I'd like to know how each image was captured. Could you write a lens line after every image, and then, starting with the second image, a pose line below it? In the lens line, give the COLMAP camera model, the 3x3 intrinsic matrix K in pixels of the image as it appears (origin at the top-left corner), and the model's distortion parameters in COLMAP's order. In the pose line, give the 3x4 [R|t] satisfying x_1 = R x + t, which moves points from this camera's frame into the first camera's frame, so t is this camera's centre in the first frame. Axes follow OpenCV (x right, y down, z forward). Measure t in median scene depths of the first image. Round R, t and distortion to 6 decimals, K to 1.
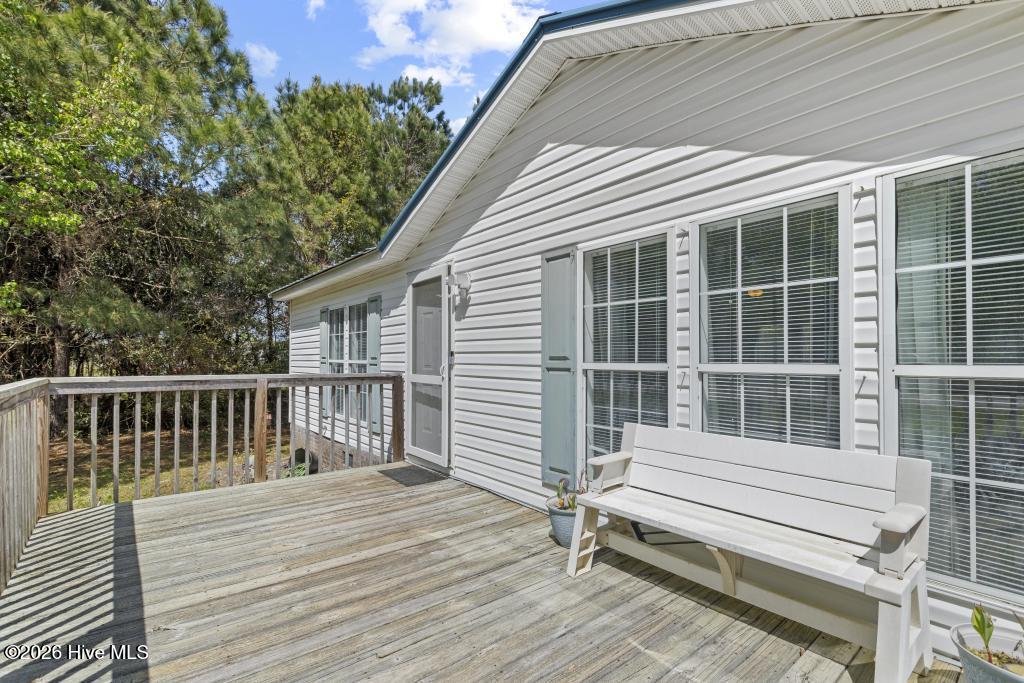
lens RADIAL K [[472.1, 0, 511.1], [0, 472.1, 346.3], [0, 0, 1]] dist [-0.003301, -0.000294]
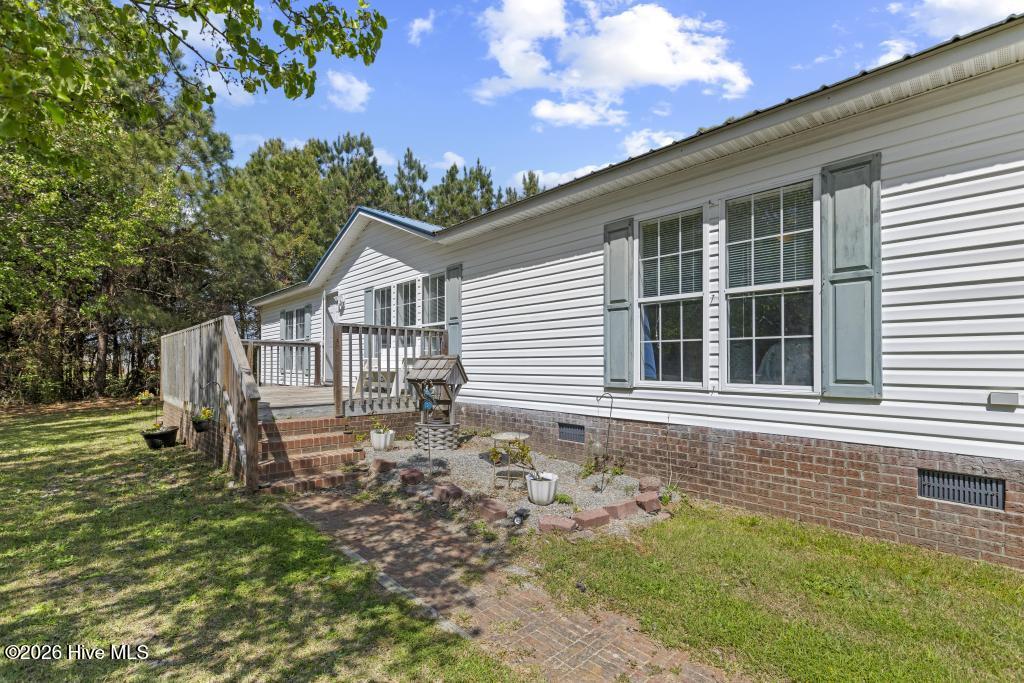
lens RADIAL K [[454.8, 0, 514.1], [0, 454.8, 353.1], [0, 0, 1]] dist [0.002580, 0.000613]
pose [[0.997378, -0.000715, 0.072367, 0.364951], [0.000338, 0.999986, 0.005228, 0.073251], [-0.072369, -0.005190, 0.997364, -0.806304]]
